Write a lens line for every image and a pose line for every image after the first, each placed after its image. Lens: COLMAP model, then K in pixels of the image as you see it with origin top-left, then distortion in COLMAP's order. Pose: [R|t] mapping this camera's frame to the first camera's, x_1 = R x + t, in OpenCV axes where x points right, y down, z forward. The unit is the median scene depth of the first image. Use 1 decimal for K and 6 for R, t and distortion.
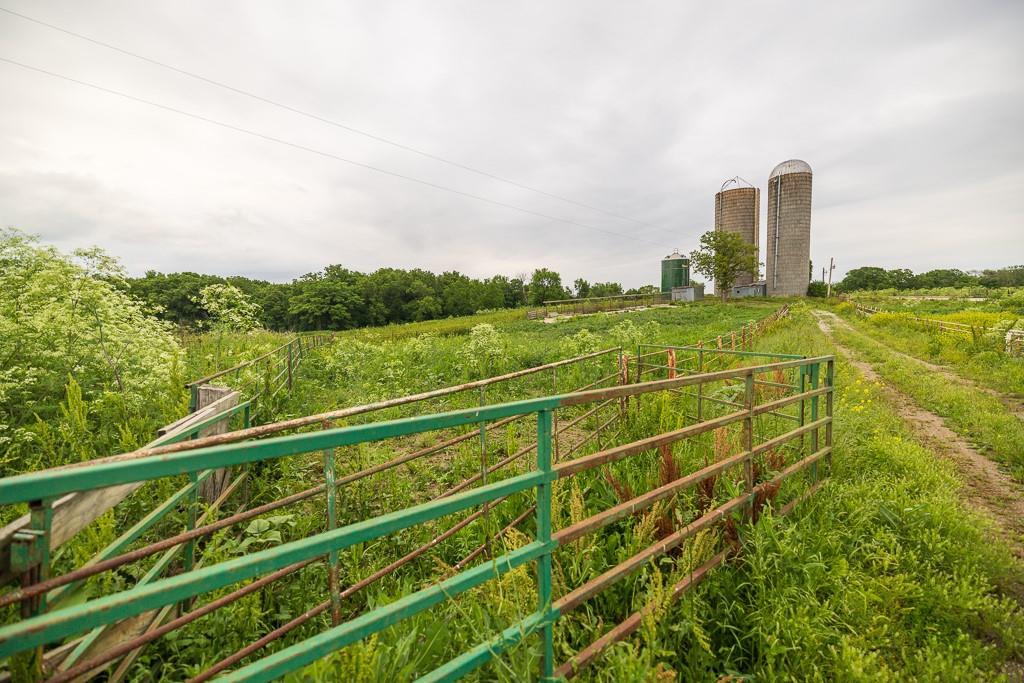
lens RADIAL K [[420.3, 0, 512.1], [0, 420.3, 336.8], [0, 0, 1]] dist [0.002116, 0.000160]
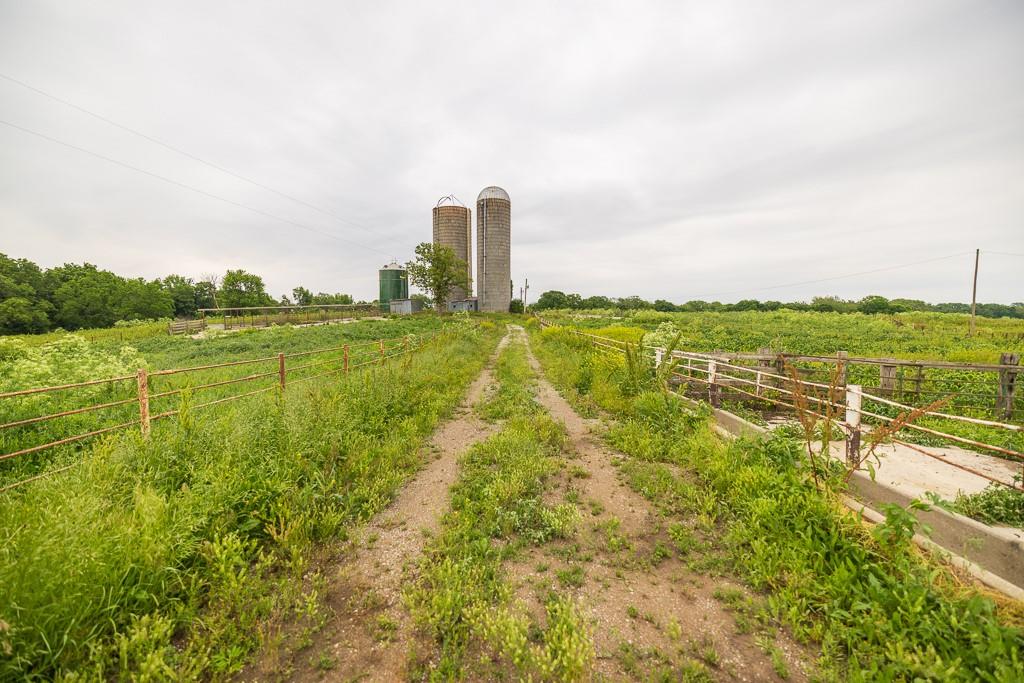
lens RADIAL K [[420.3, 0, 512.1], [0, 420.3, 336.8], [0, 0, 1]] dist [0.002116, 0.000160]
pose [[0.829688, -0.005192, 0.558203, 0.085079], [0.024136, 0.999355, -0.026579, -0.003409], [-0.557705, 0.035525, 0.829279, 0.081072]]
